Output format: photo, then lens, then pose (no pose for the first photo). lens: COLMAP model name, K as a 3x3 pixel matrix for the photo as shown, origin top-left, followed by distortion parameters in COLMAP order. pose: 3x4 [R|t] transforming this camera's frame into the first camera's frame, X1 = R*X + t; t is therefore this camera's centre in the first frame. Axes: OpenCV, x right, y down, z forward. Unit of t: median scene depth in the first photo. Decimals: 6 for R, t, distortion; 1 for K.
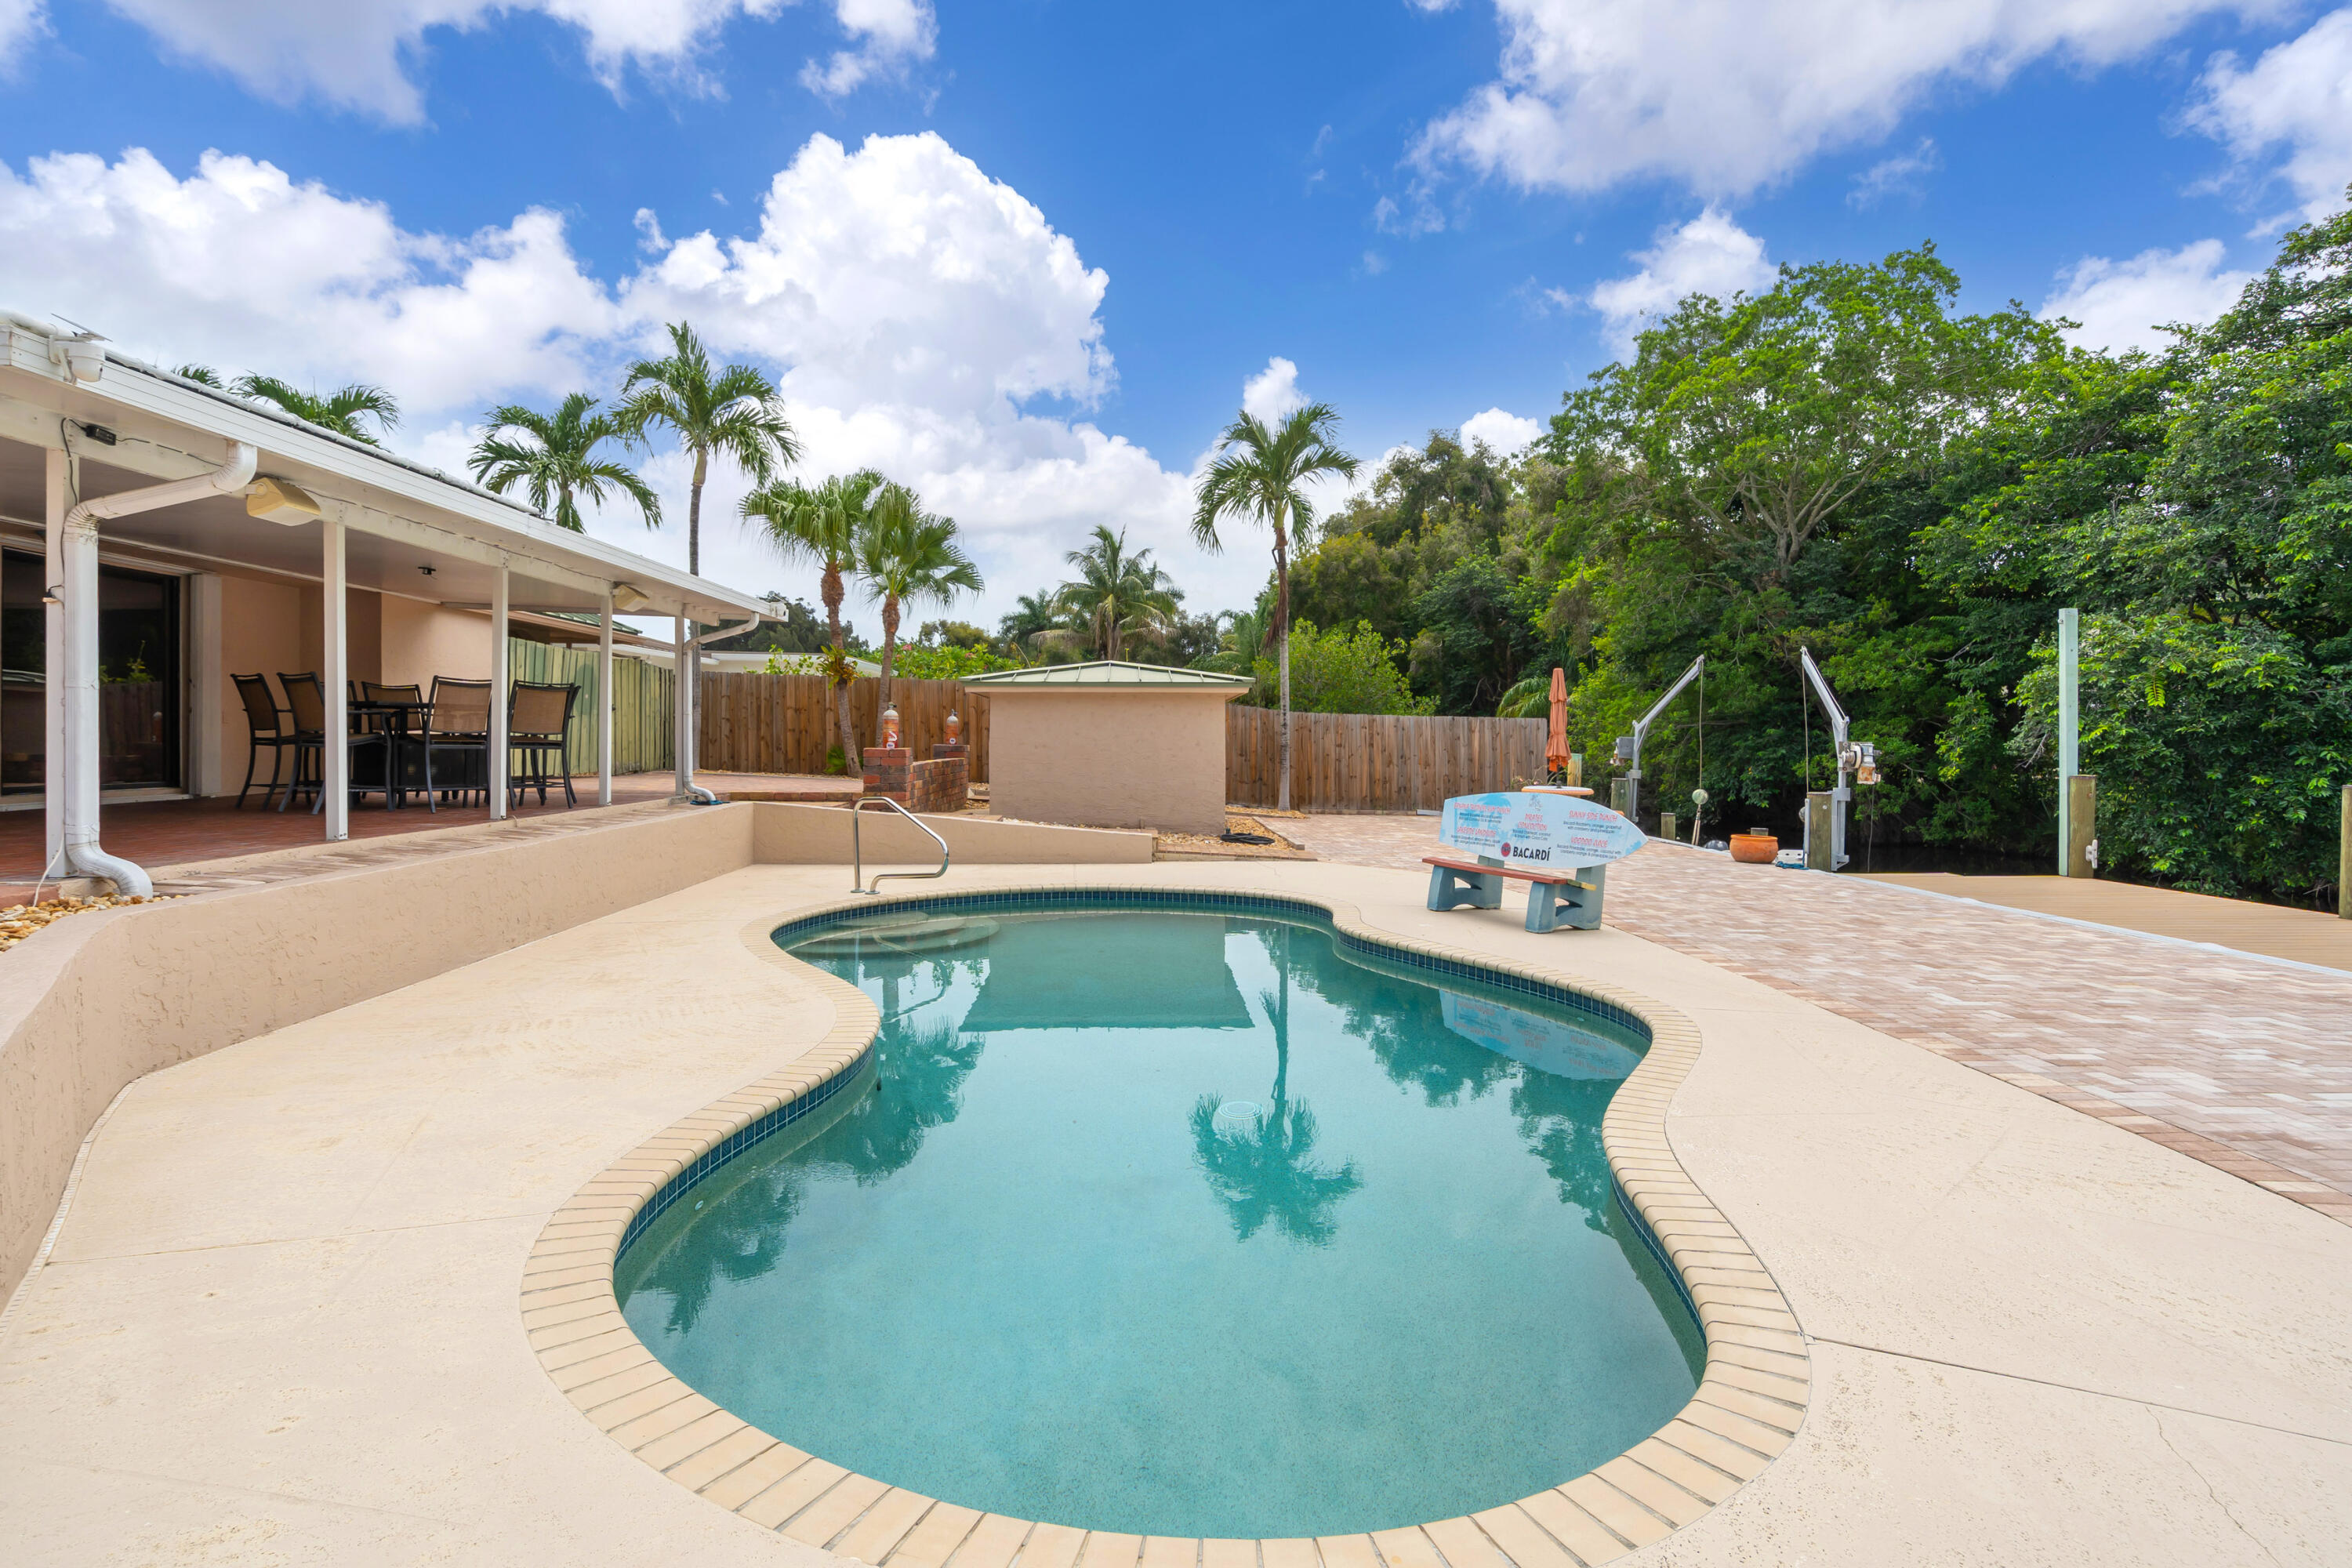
lens RADIAL K [[1173.4, 0, 1178.9], [0, 1173.4, 733.0], [0, 0, 1]] dist [0.019418, -0.000090]
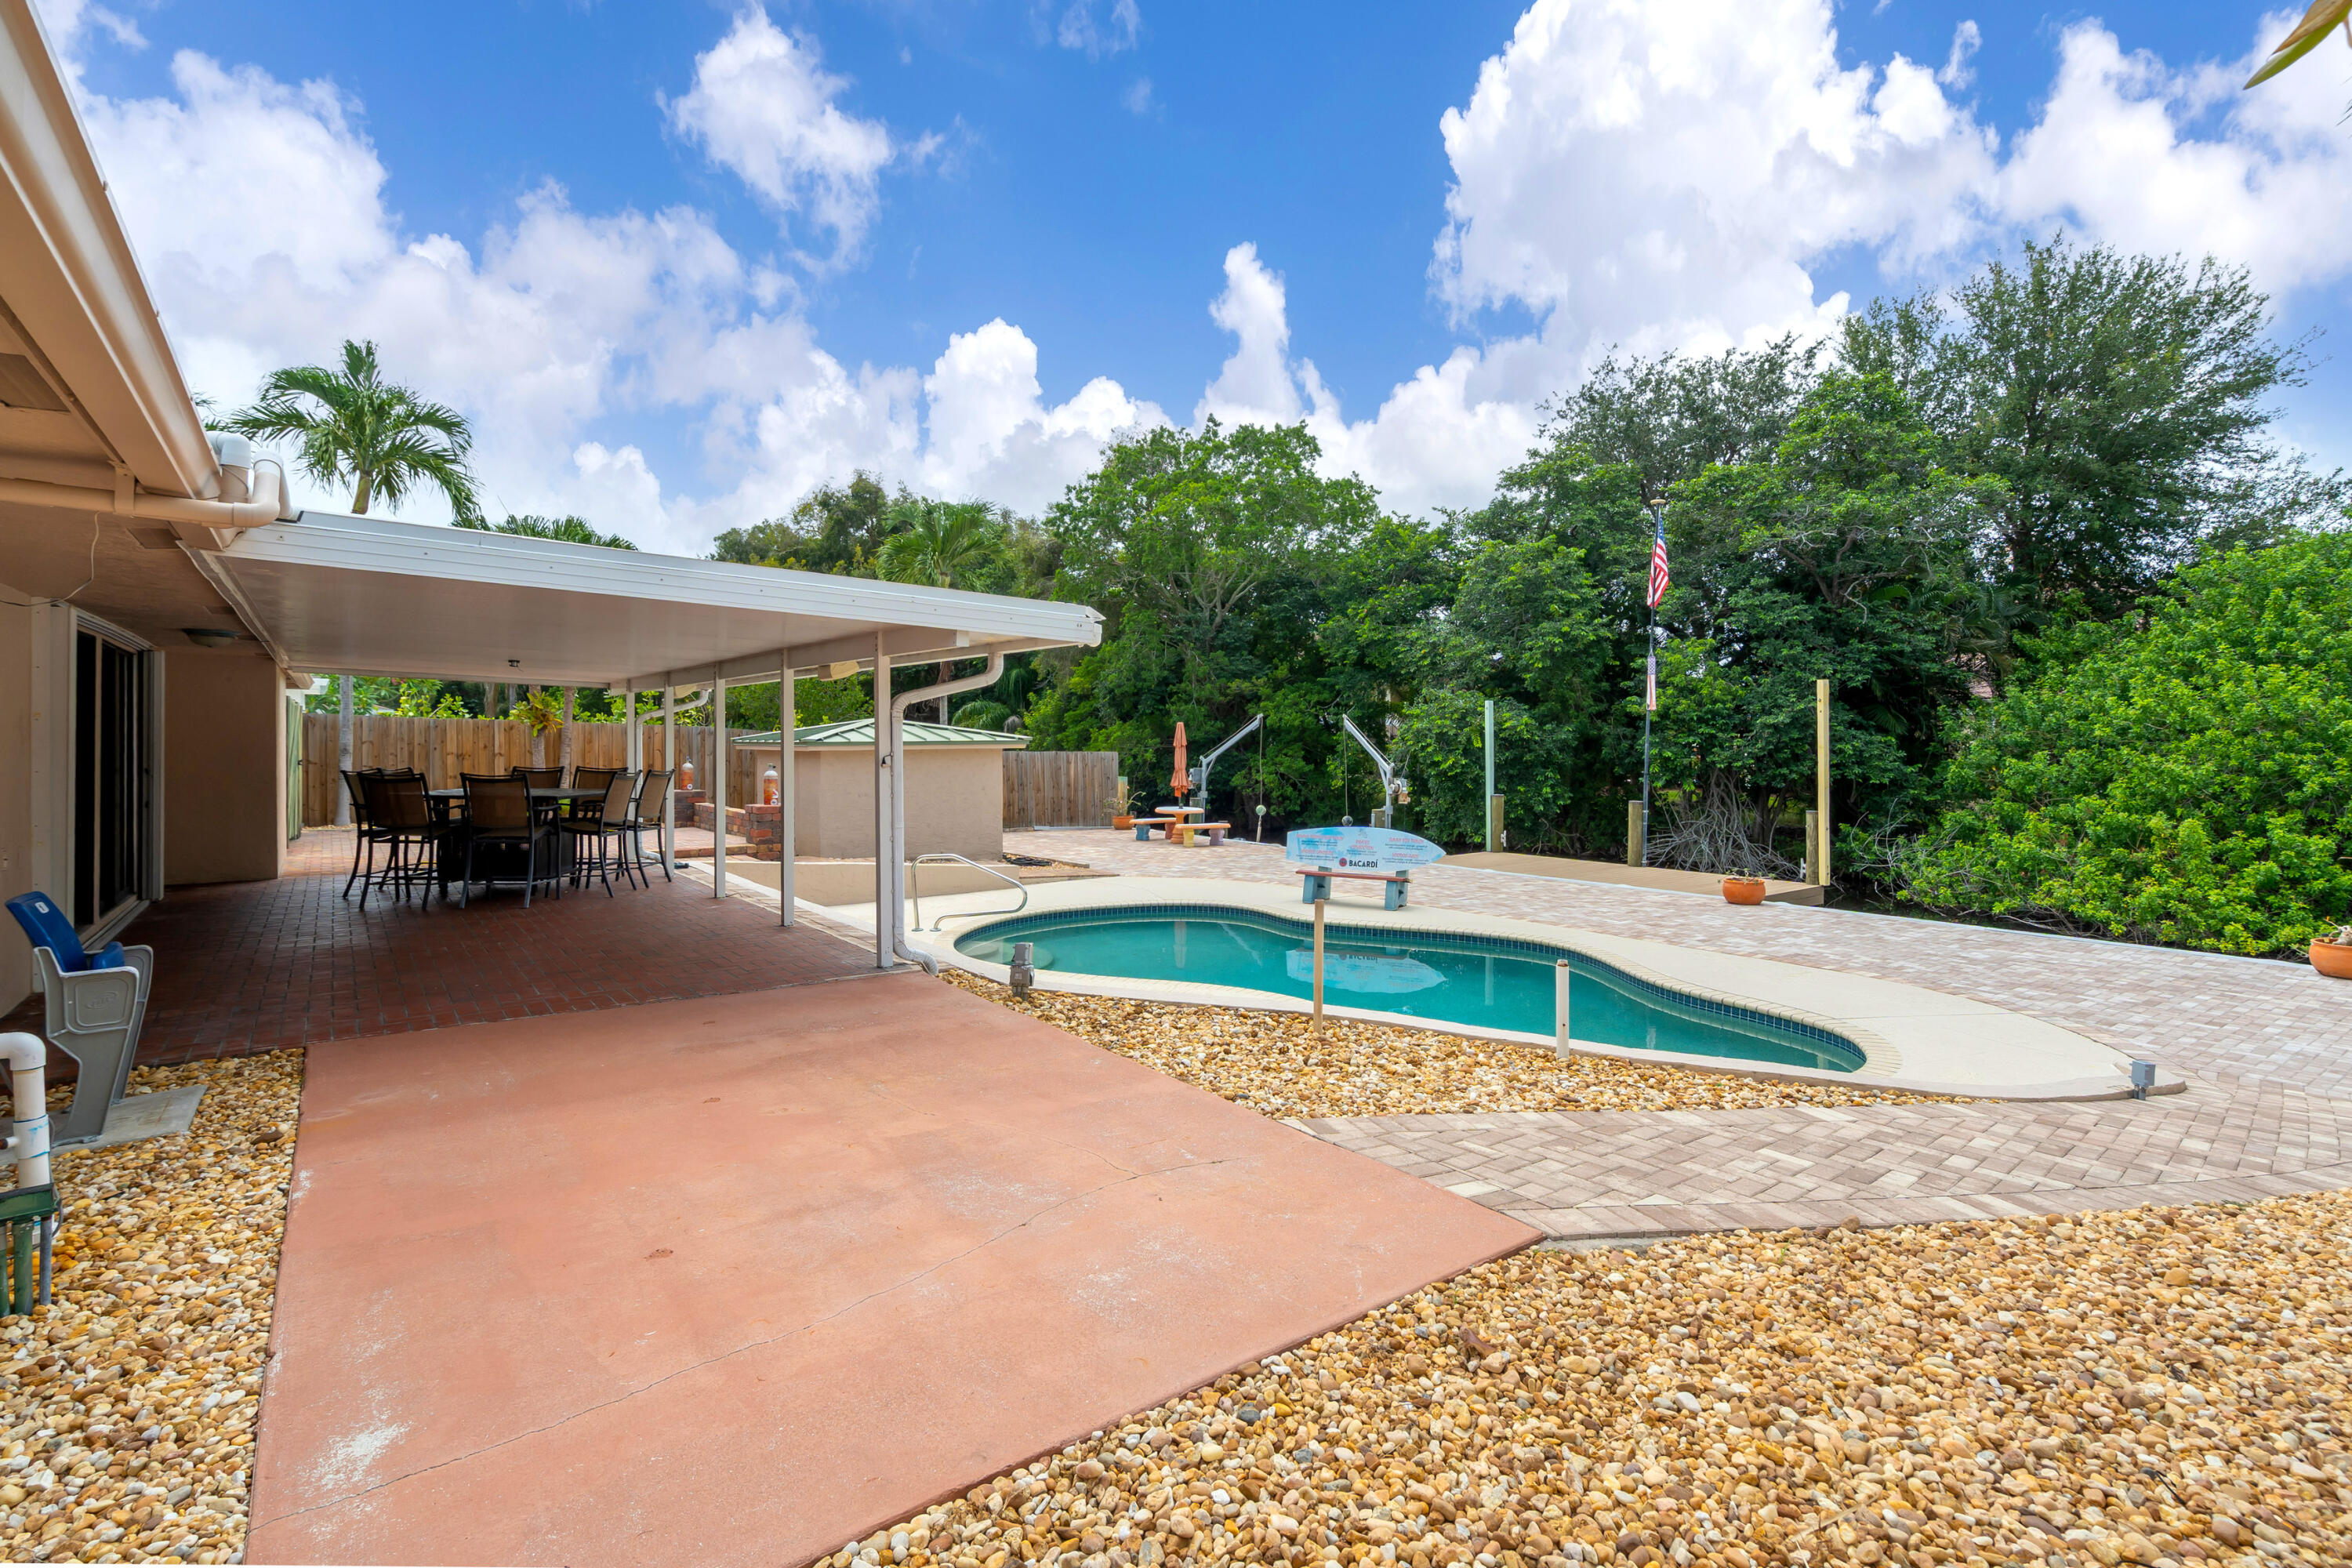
lens RADIAL K [[1110.5, 0, 1175.1], [0, 1110.5, 727.6], [0, 0, 1]] dist [-0.000208, -0.000039]
pose [[0.828866, -0.000718, 0.559447, -0.456922], [0.003435, 0.999987, -0.003806, -0.048595], [-0.559437, 0.005076, 0.828857, -0.087304]]
